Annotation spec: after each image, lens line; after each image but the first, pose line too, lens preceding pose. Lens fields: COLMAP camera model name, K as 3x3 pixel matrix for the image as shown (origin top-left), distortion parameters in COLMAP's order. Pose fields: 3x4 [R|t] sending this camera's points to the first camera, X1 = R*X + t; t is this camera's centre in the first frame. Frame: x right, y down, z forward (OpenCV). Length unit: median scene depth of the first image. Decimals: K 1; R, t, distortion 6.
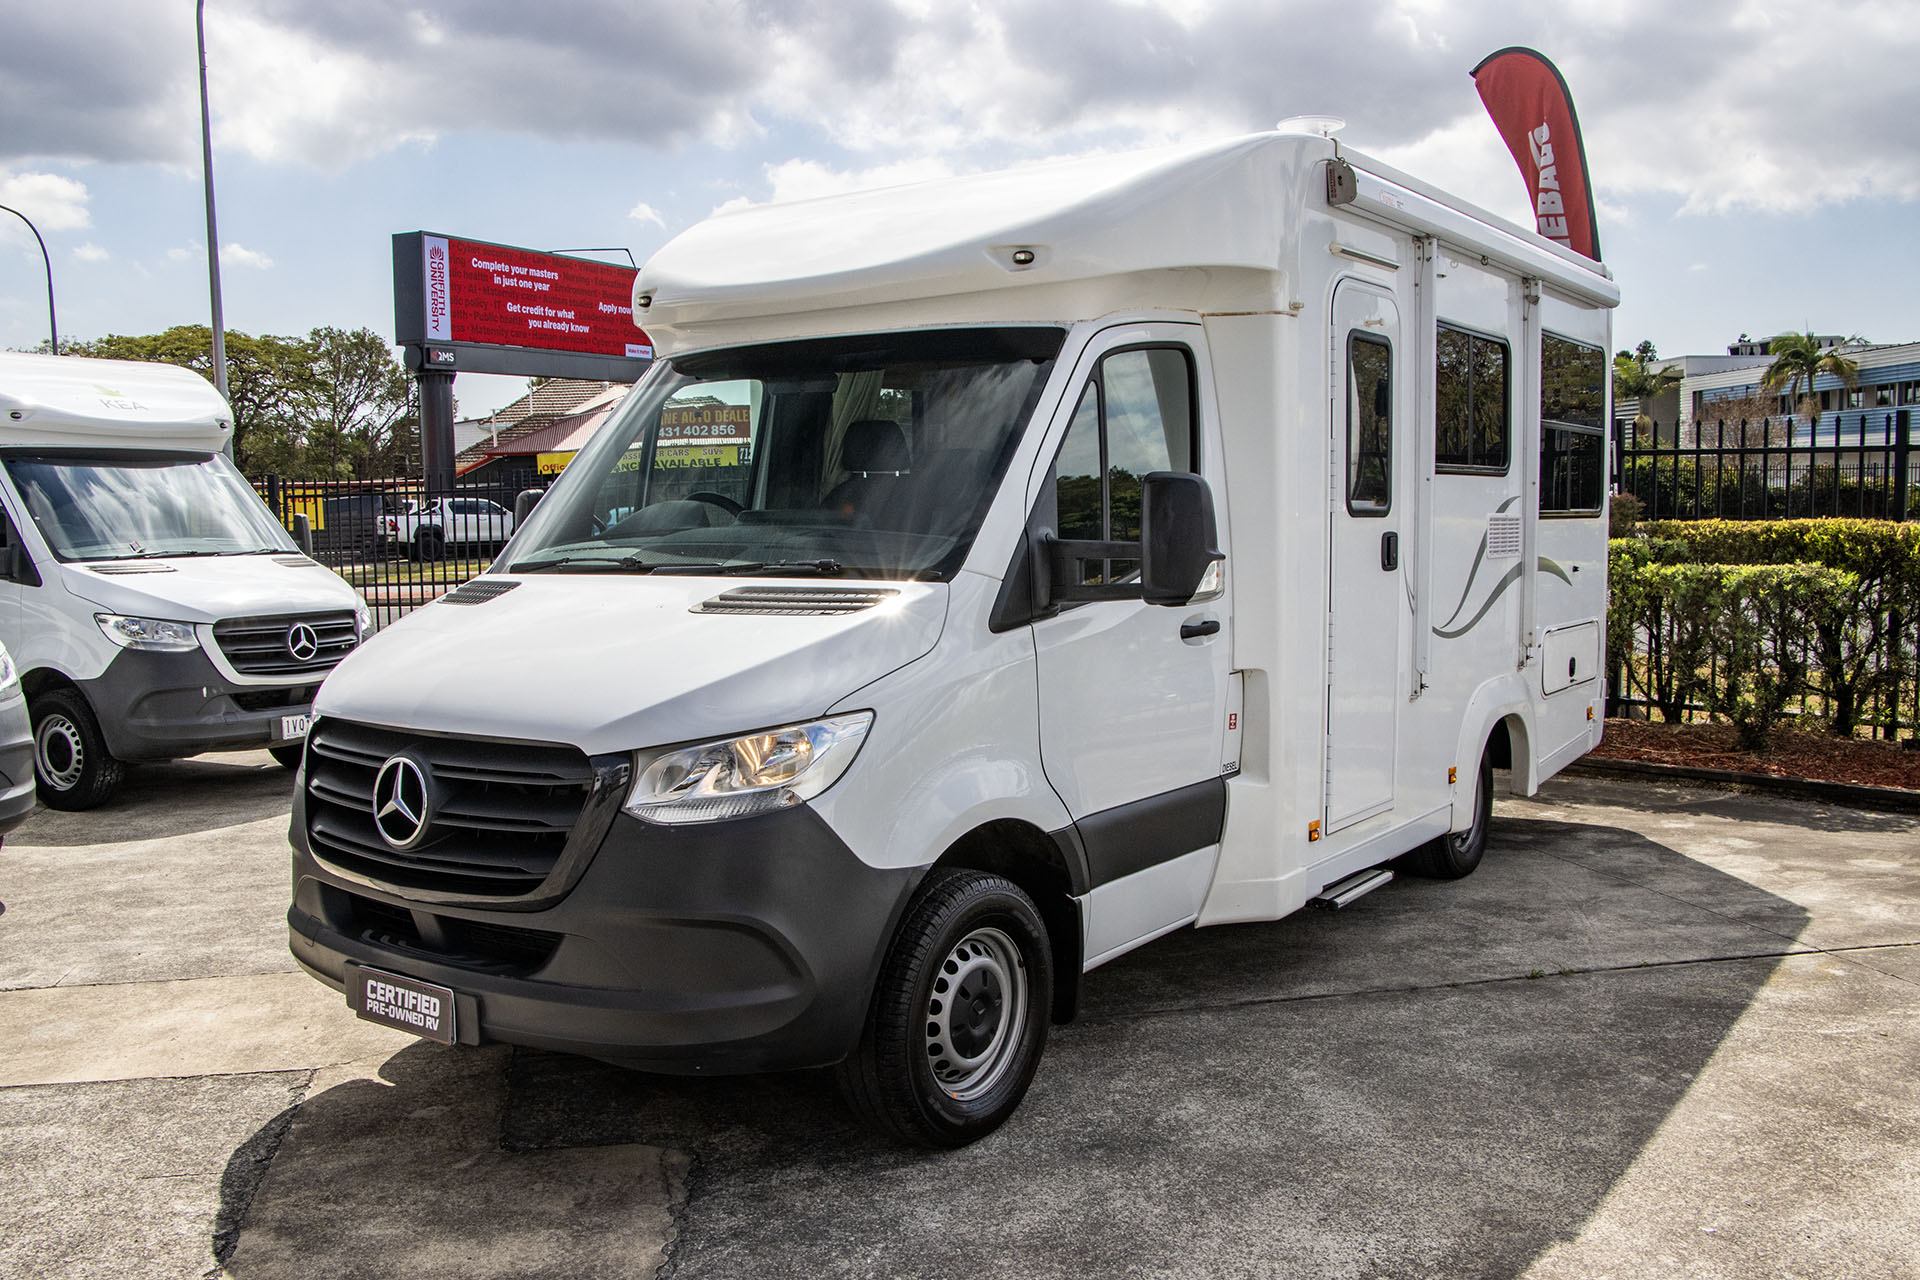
lens RADIAL K [[1689.0, 0, 960.0], [0, 1689.0, 640.0], [0, 0, 1]] dist [-0.159636, 0.131708]
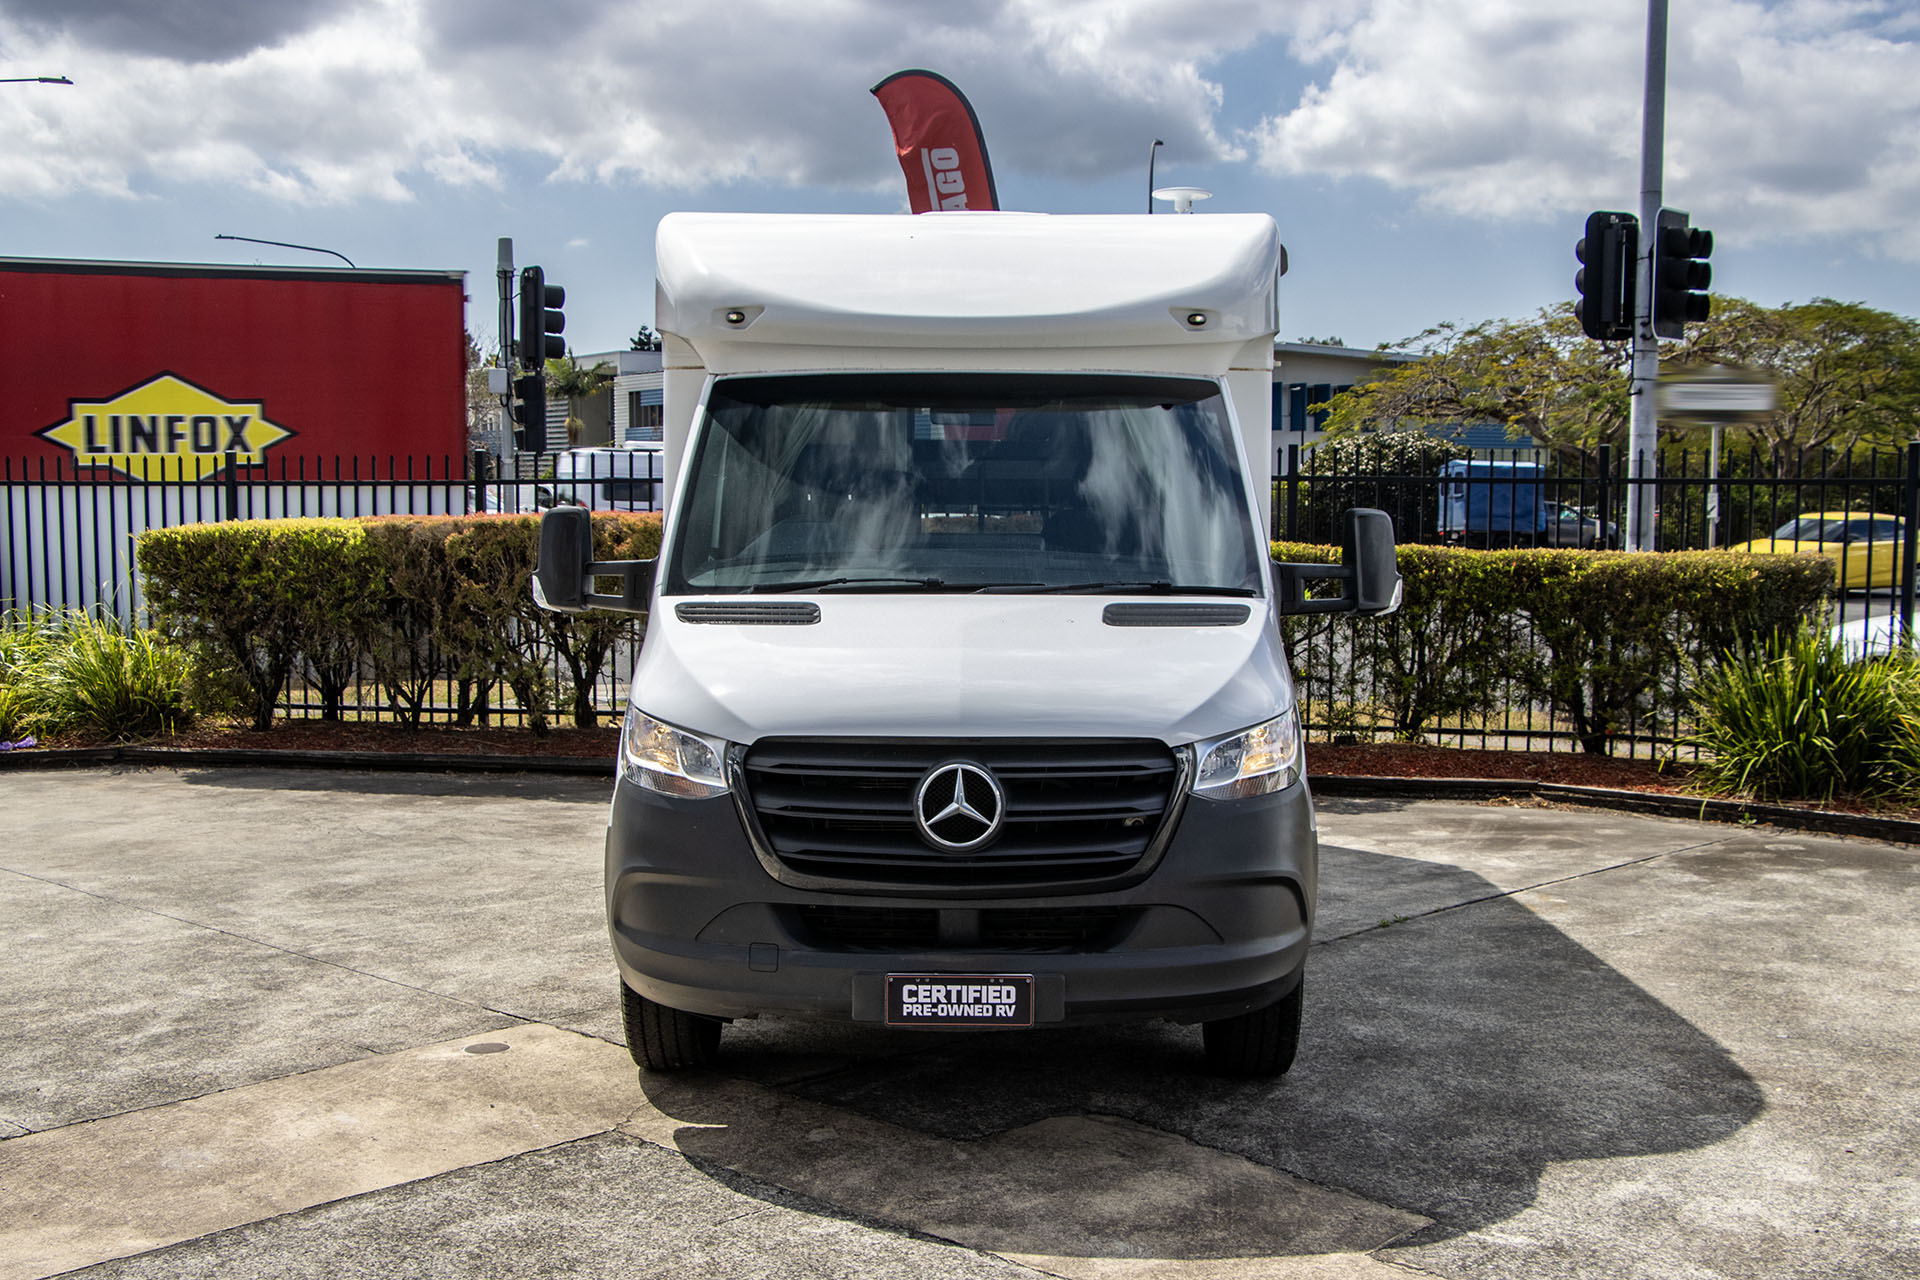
lens RADIAL K [[2097.8, 0, 937.3], [0, 2097.8, 664.3], [0, 0, 1]] dist [-0.129298, 0.308330]
pose [[0.822886, -0.026420, 0.567592, -1.046101], [0.032839, 0.999460, -0.001086, 0.008071], [-0.567257, 0.019533, 0.823309, -0.084850]]
